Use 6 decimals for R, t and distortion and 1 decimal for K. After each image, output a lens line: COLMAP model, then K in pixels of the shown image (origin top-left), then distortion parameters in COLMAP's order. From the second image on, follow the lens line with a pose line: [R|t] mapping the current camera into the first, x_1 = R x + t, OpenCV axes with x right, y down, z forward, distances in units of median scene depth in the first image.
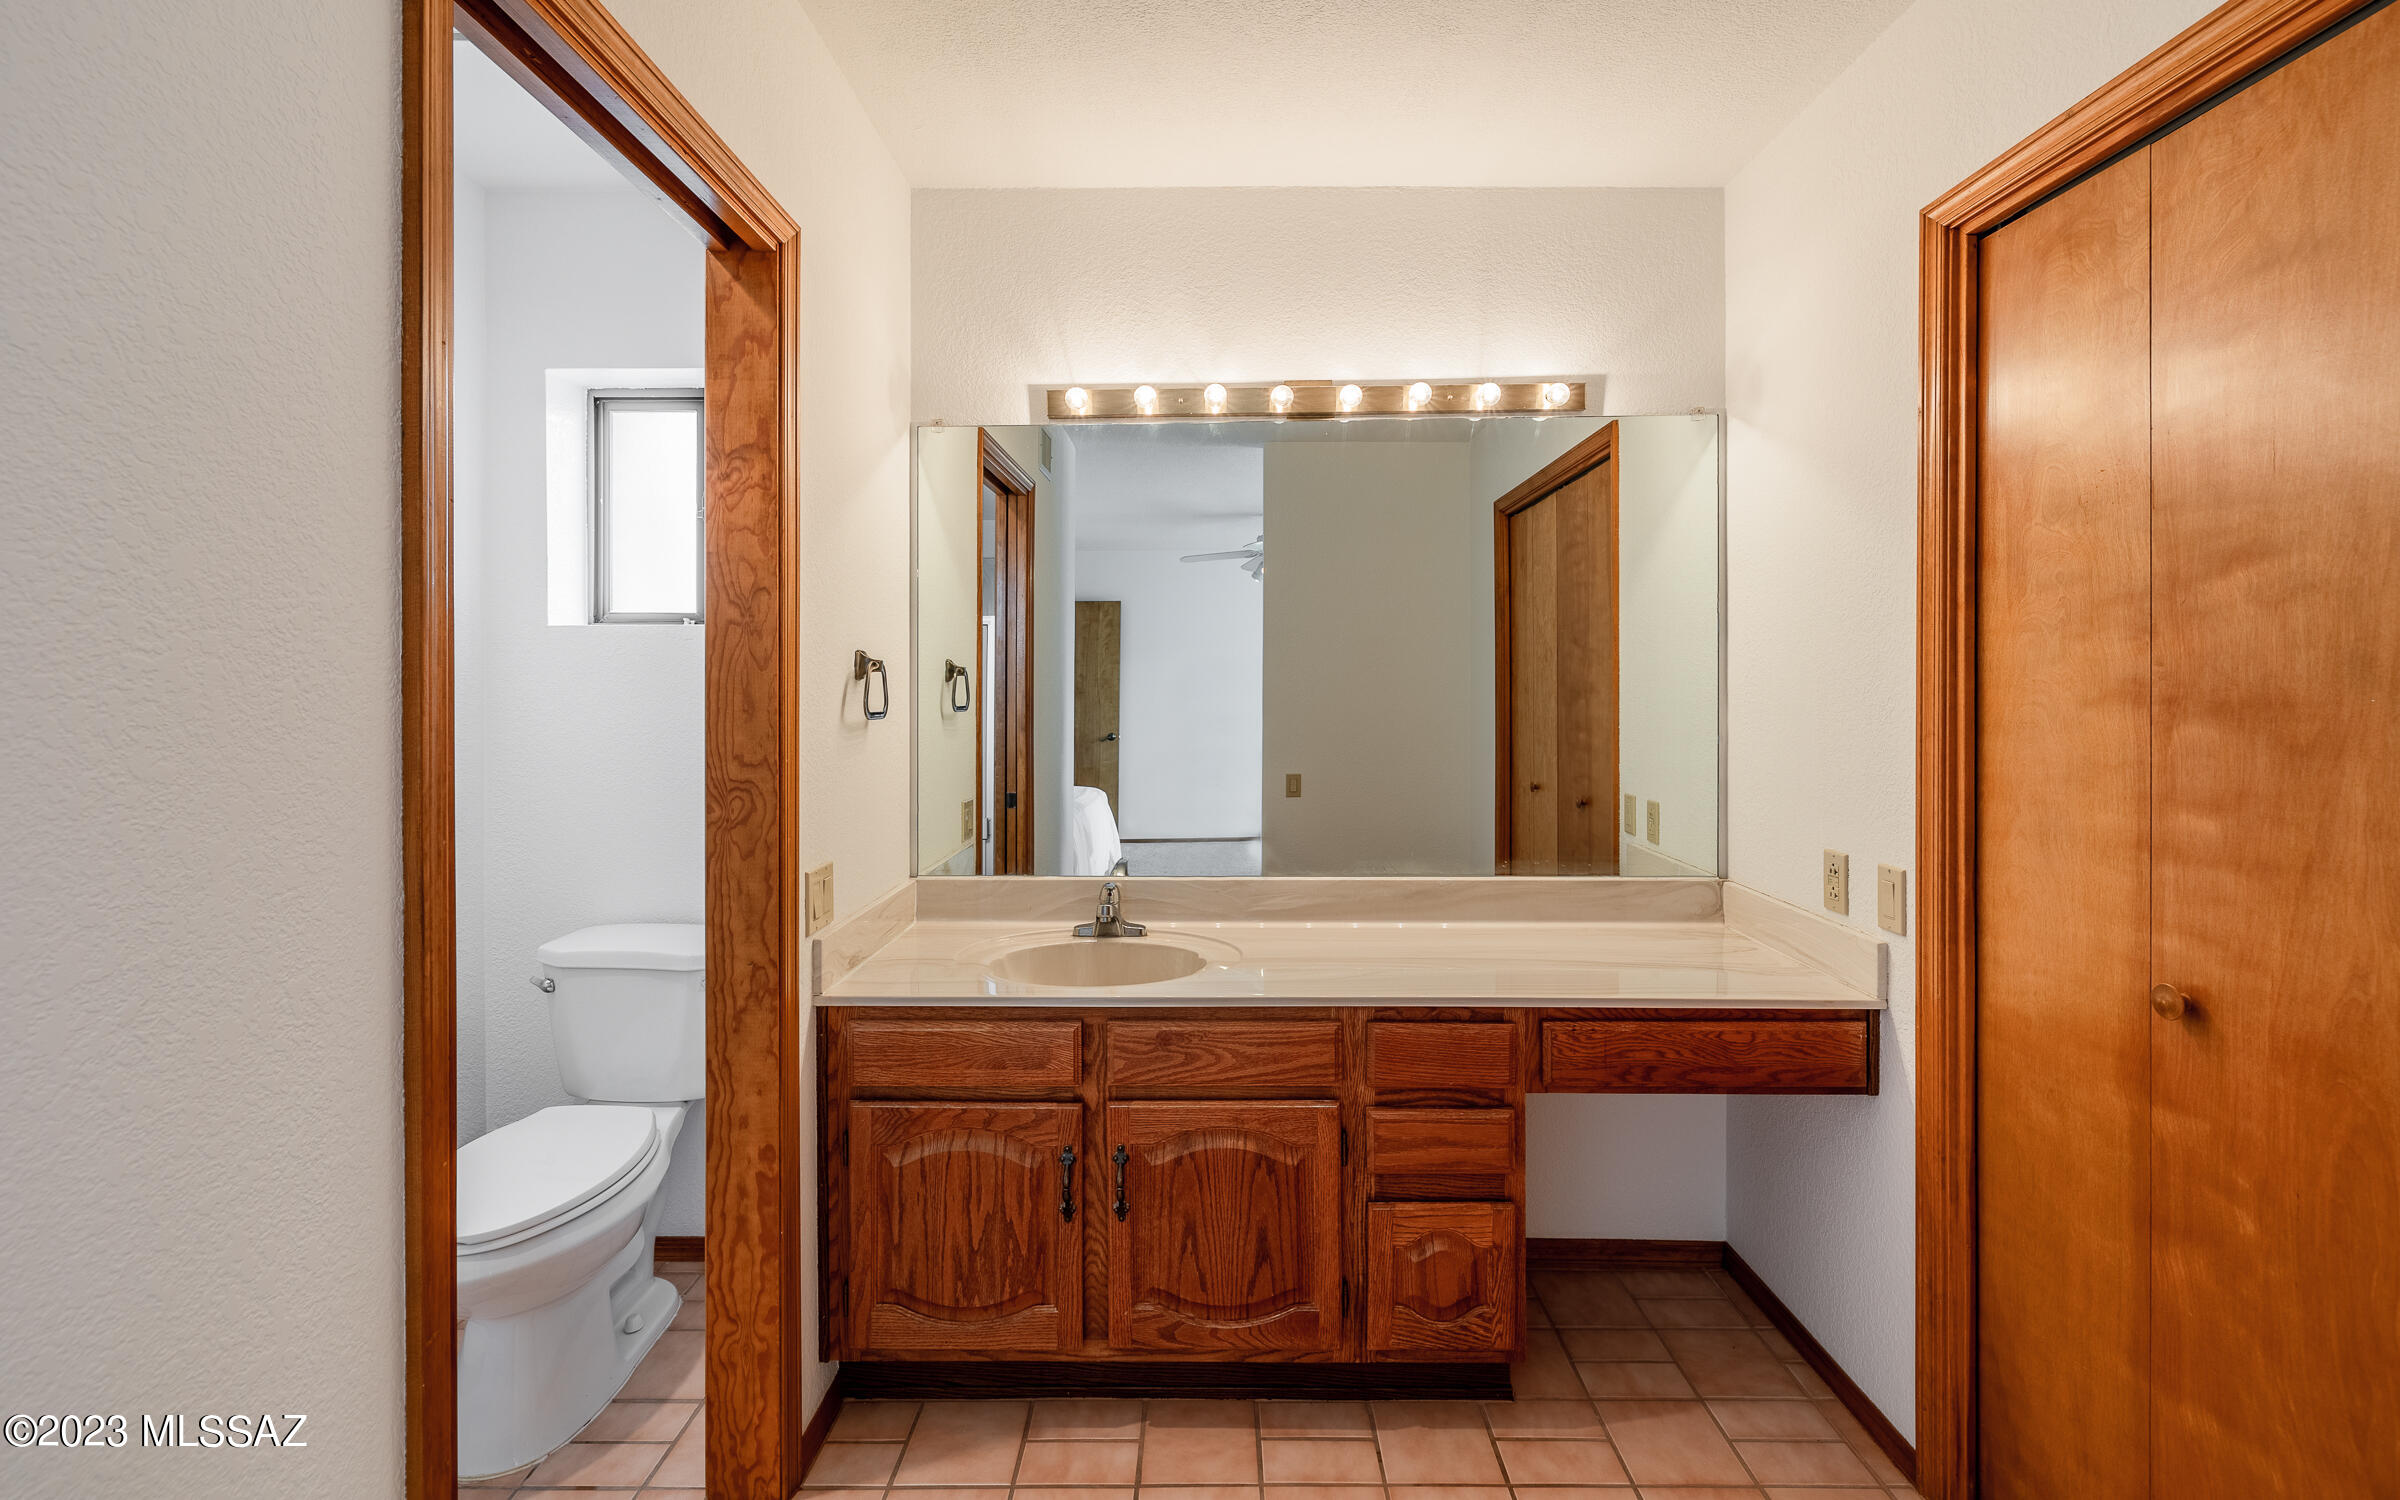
lens RADIAL K [[1026.6, 0, 1200.4], [0, 1026.6, 650.8], [0, 0, 1]] dist [0.001102, 0.000116]
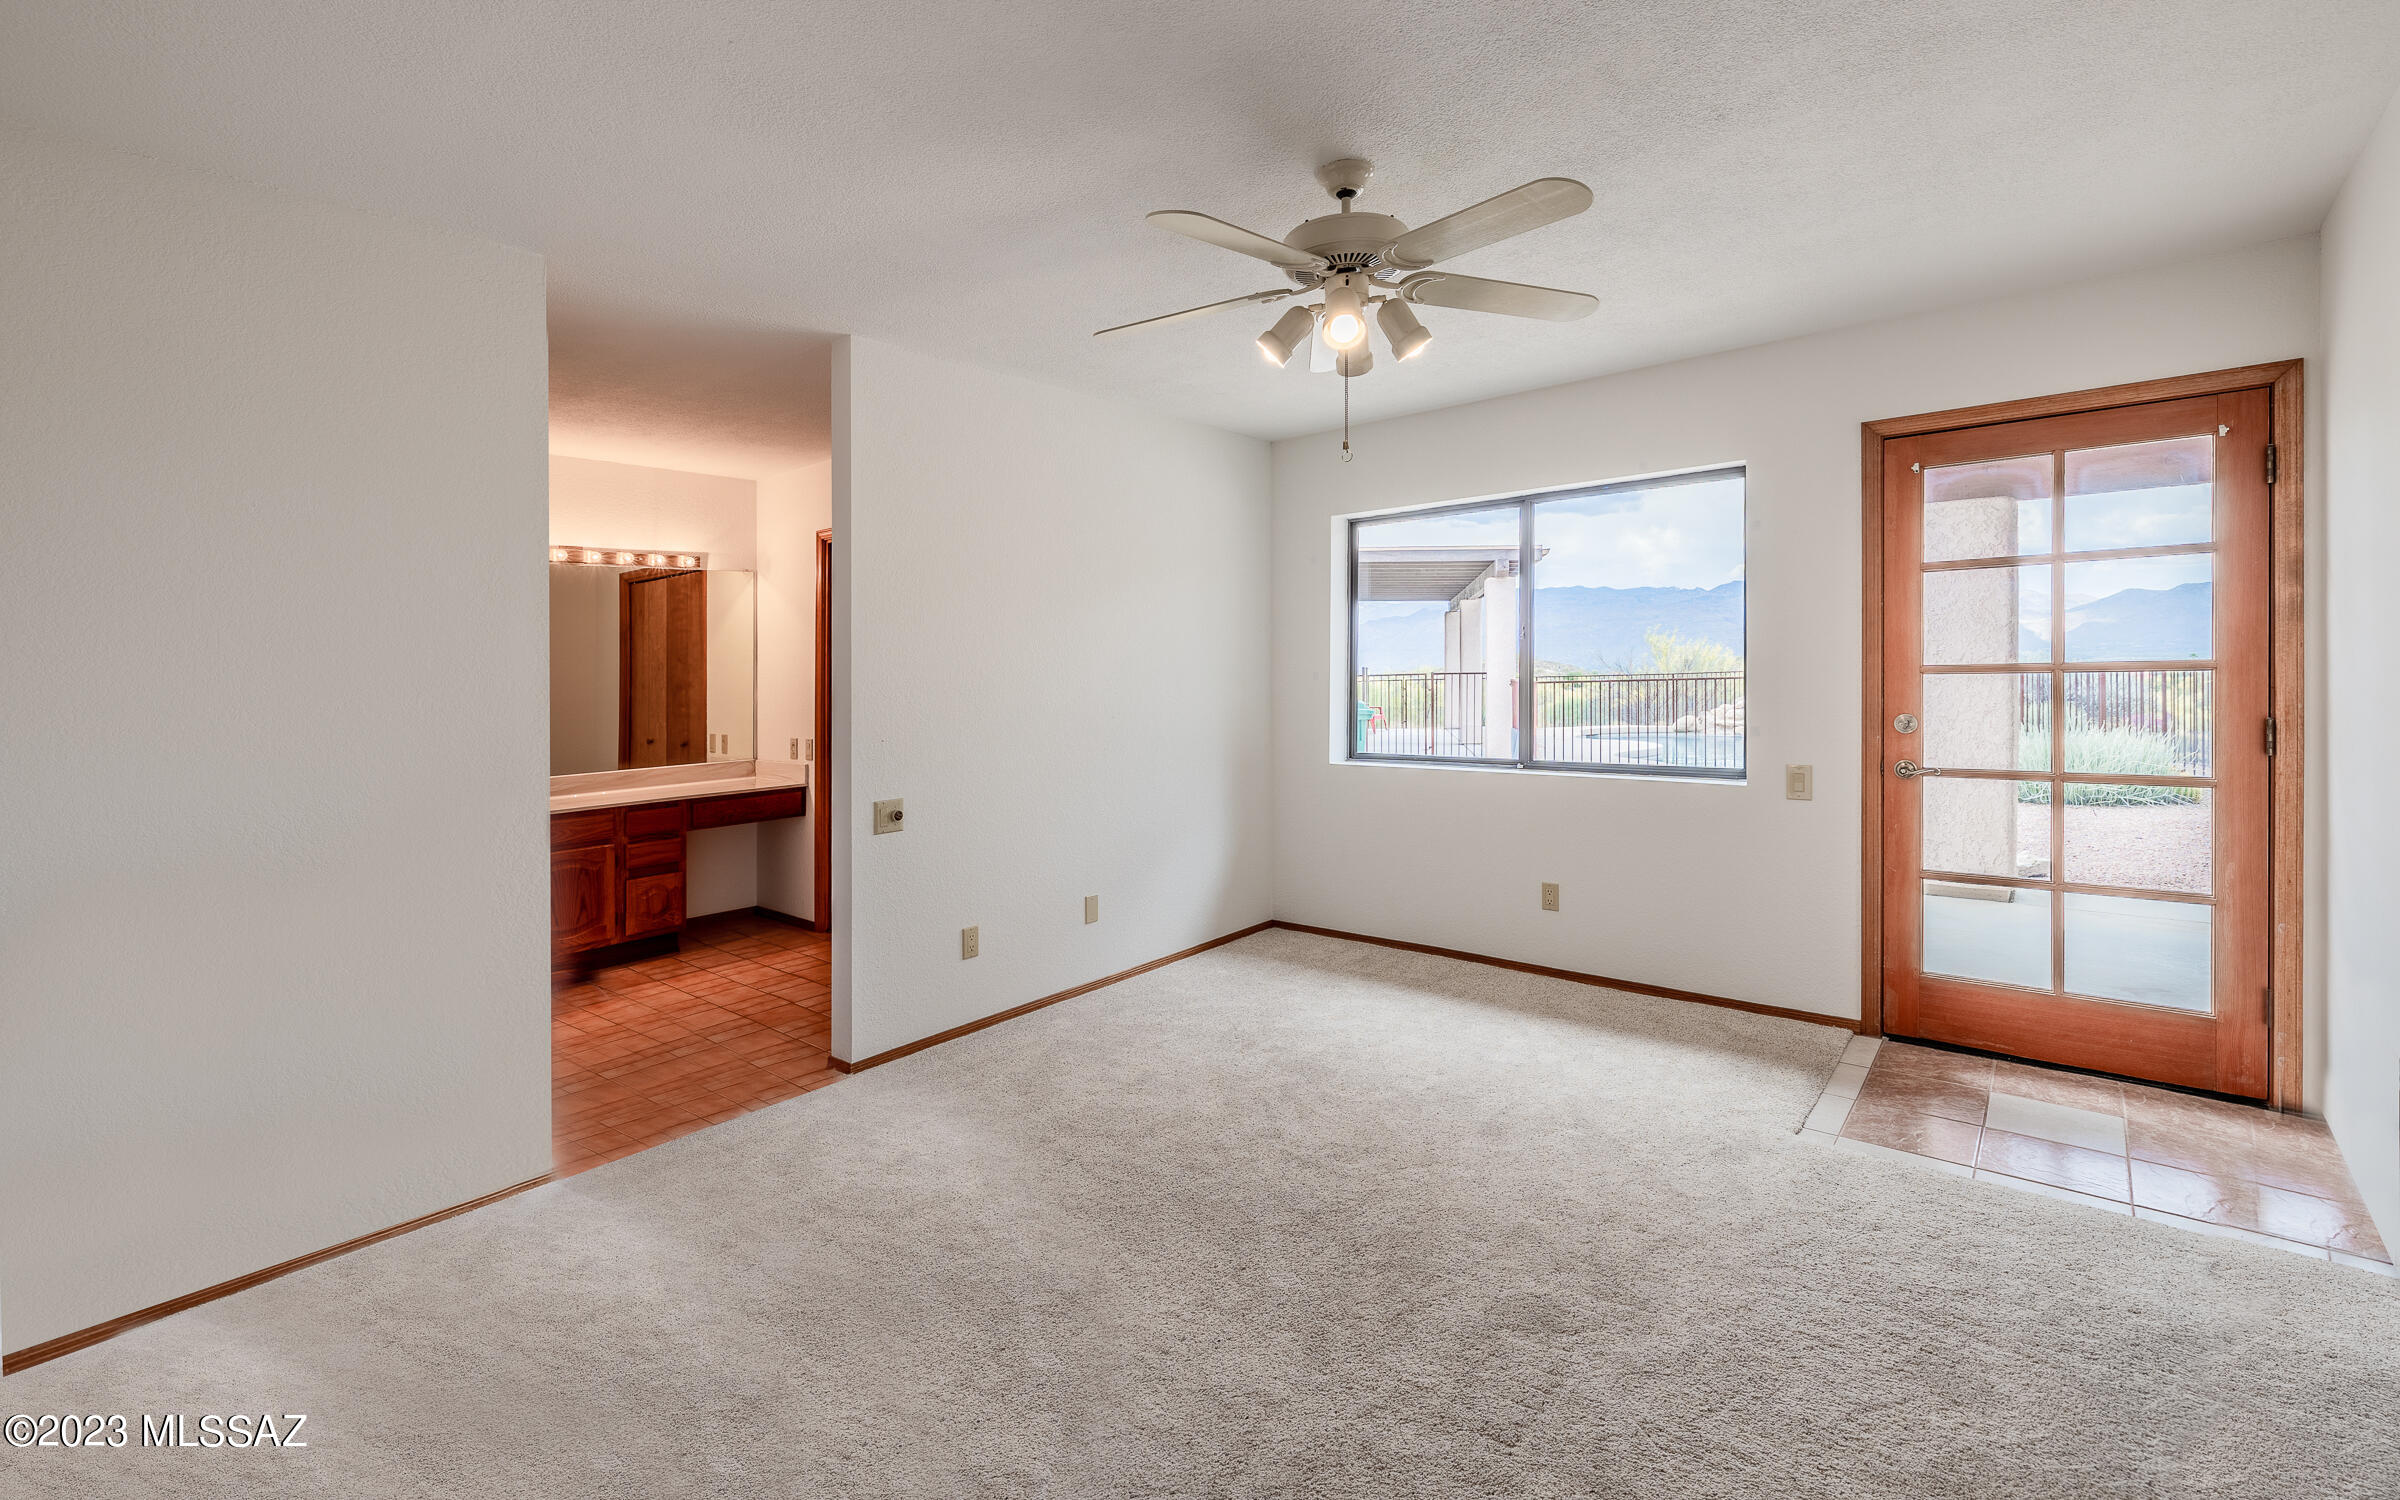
lens RADIAL K [[1026.6, 0, 1200.4], [0, 1026.6, 650.8], [0, 0, 1]] dist [0.001102, 0.000116]
pose [[0.633954, -0.000742, 0.773370, -0.930607], [-0.003198, 0.999988, 0.003581, -0.067540], [-0.773364, -0.004743, 0.633944, -1.793065]]
